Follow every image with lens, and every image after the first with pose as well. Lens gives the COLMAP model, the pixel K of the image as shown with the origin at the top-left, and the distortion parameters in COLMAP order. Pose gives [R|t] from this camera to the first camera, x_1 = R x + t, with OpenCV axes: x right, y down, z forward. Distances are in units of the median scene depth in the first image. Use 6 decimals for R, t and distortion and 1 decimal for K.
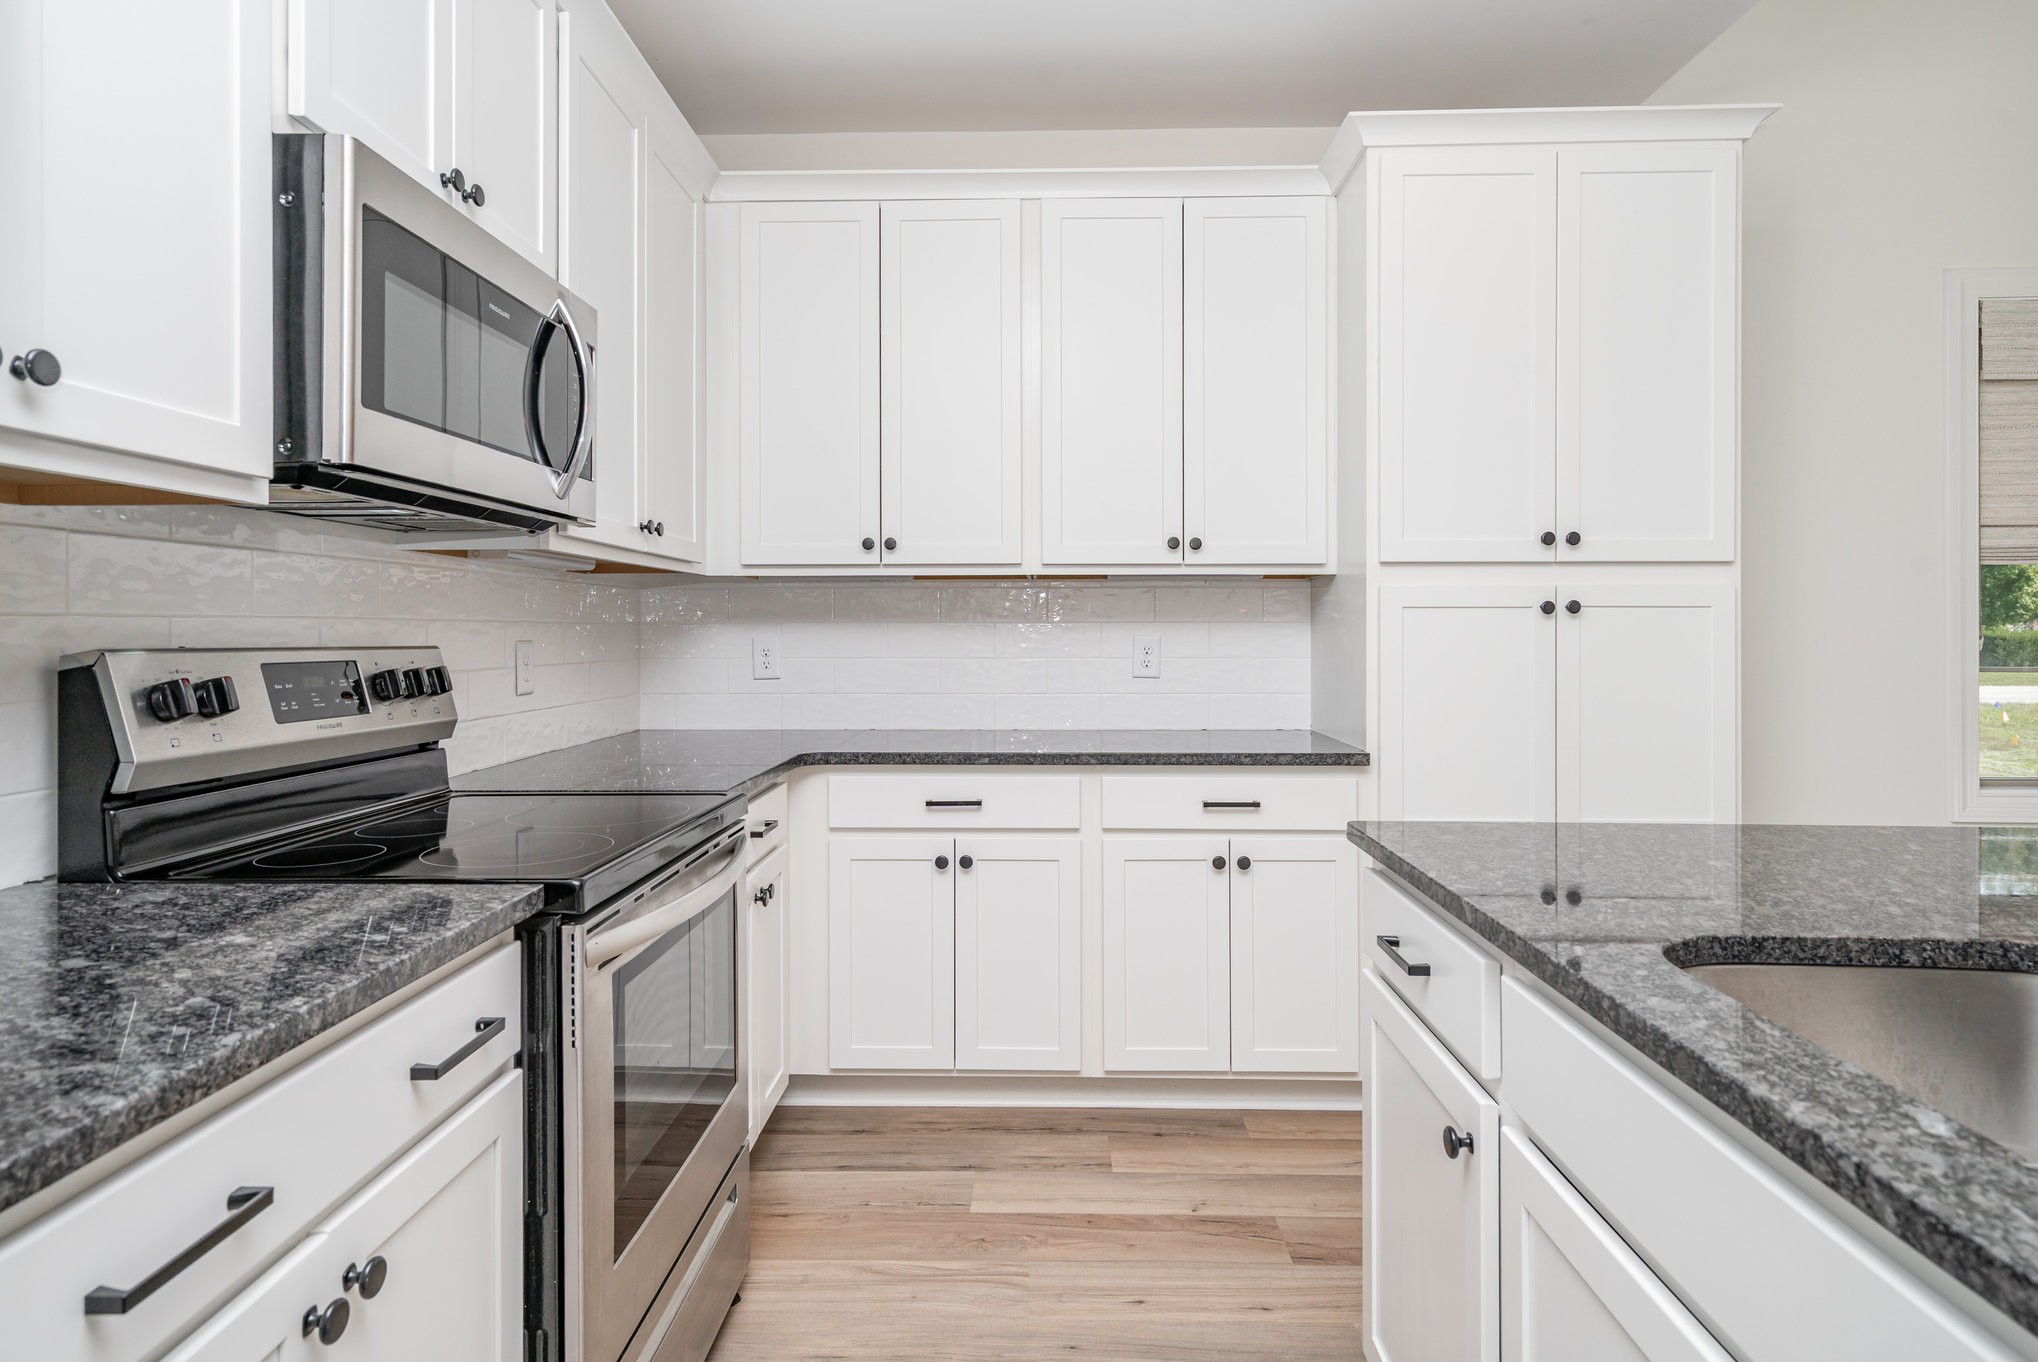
lens RADIAL K [[1117.0, 0, 1015.3], [0, 1117.0, 632.2], [0, 0, 1]] dist [-0.000309, 0.000219]
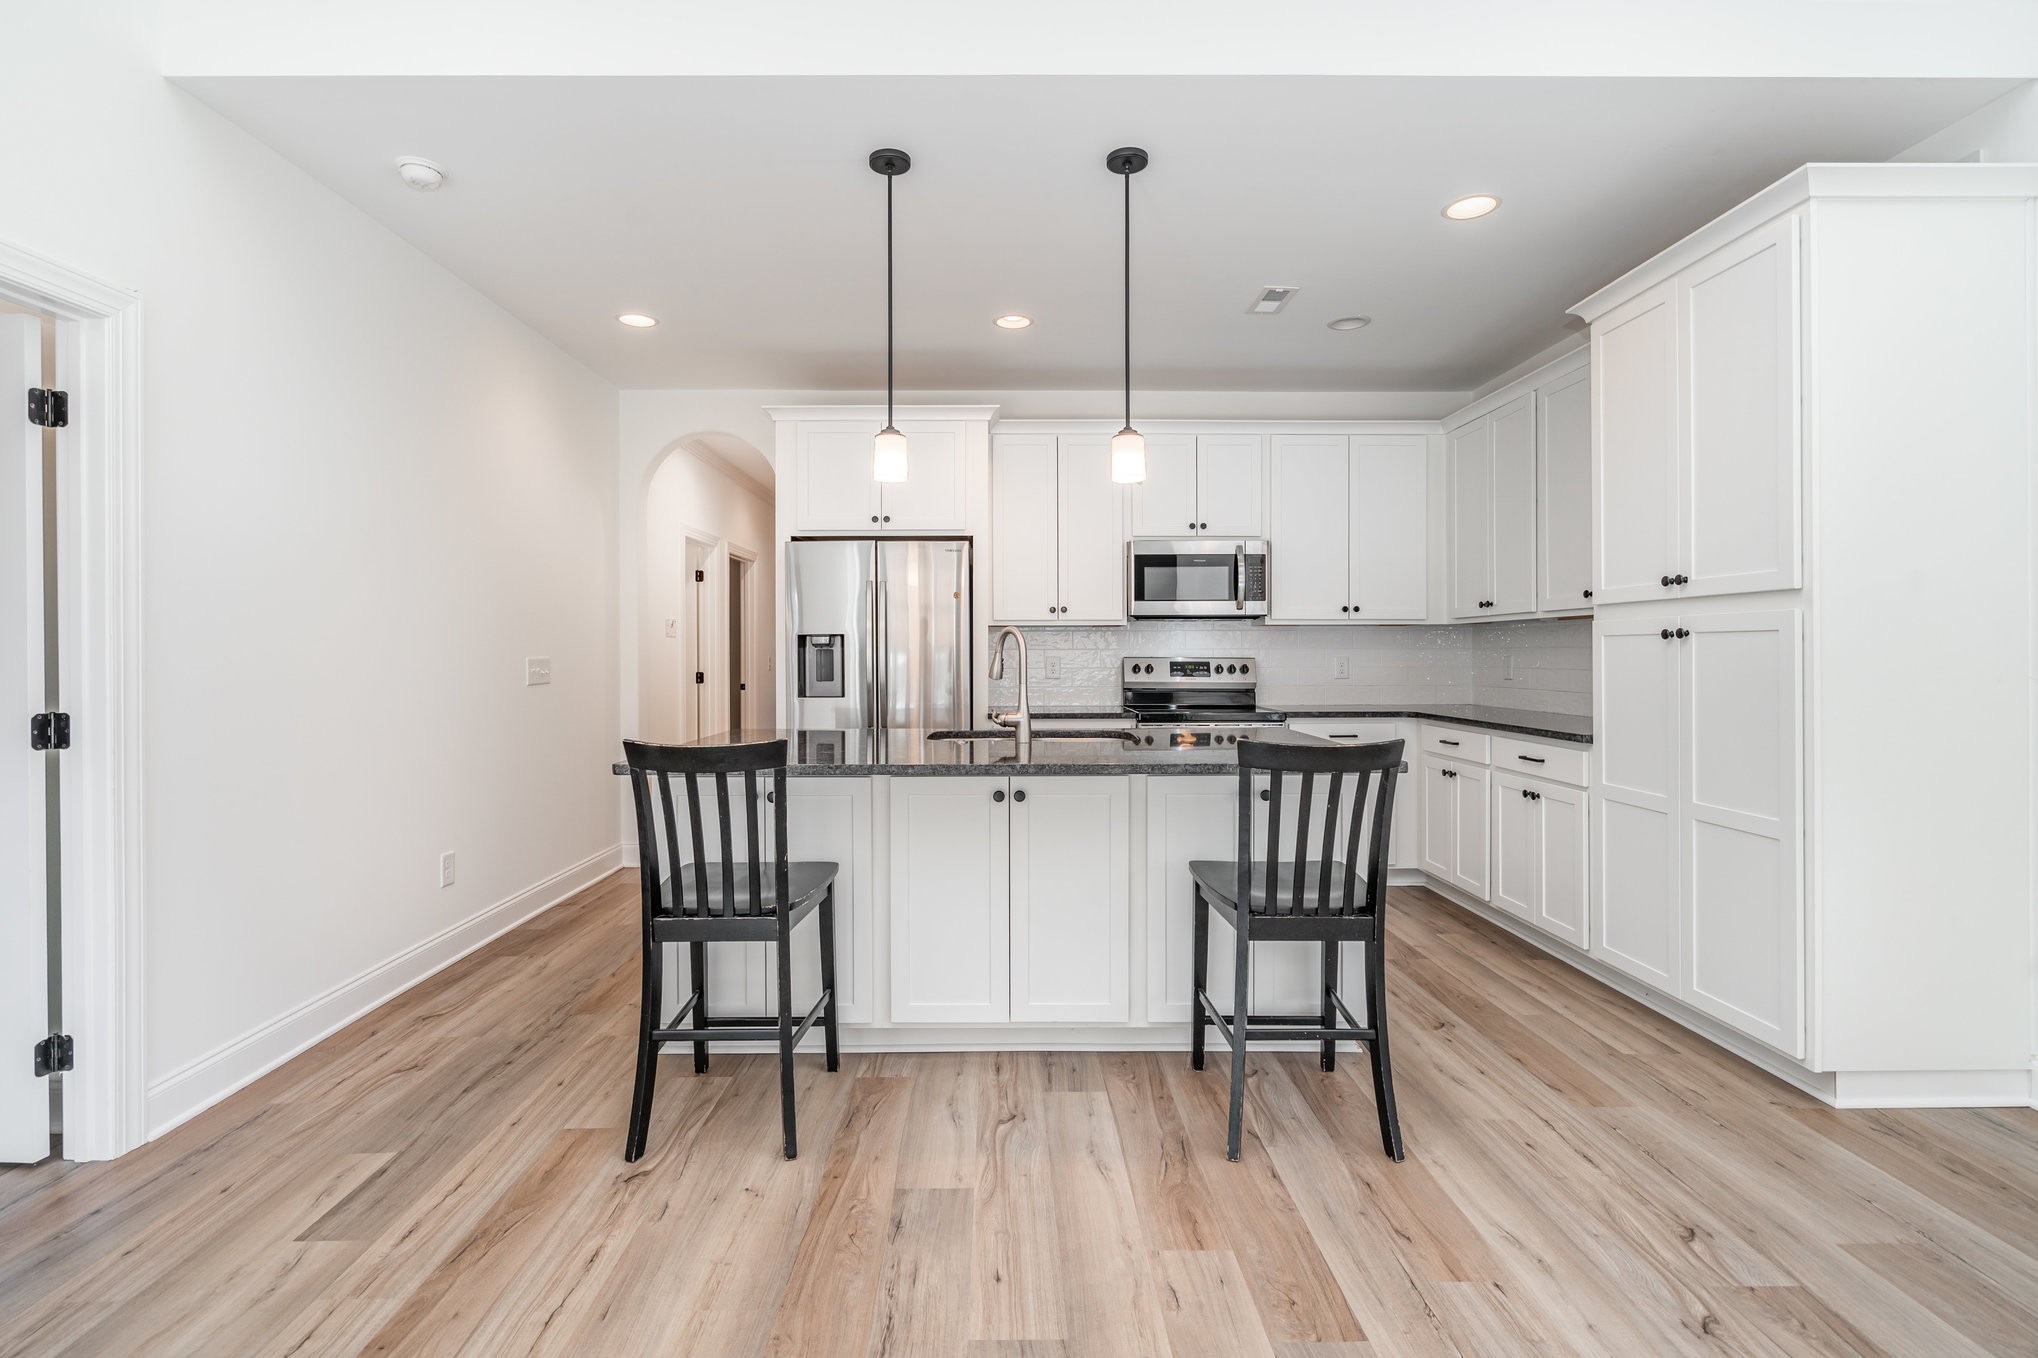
lens RADIAL K [[930.5, 0, 1005.1], [0, 930.5, 650.9], [0, 0, 1]] dist [-0.000882, 0.000253]
pose [[0.036285, -0.001132, -0.999341, 1.533679], [0.001786, 0.999998, -0.001068, -0.002728], [0.999340, -0.001747, 0.036287, 0.189493]]
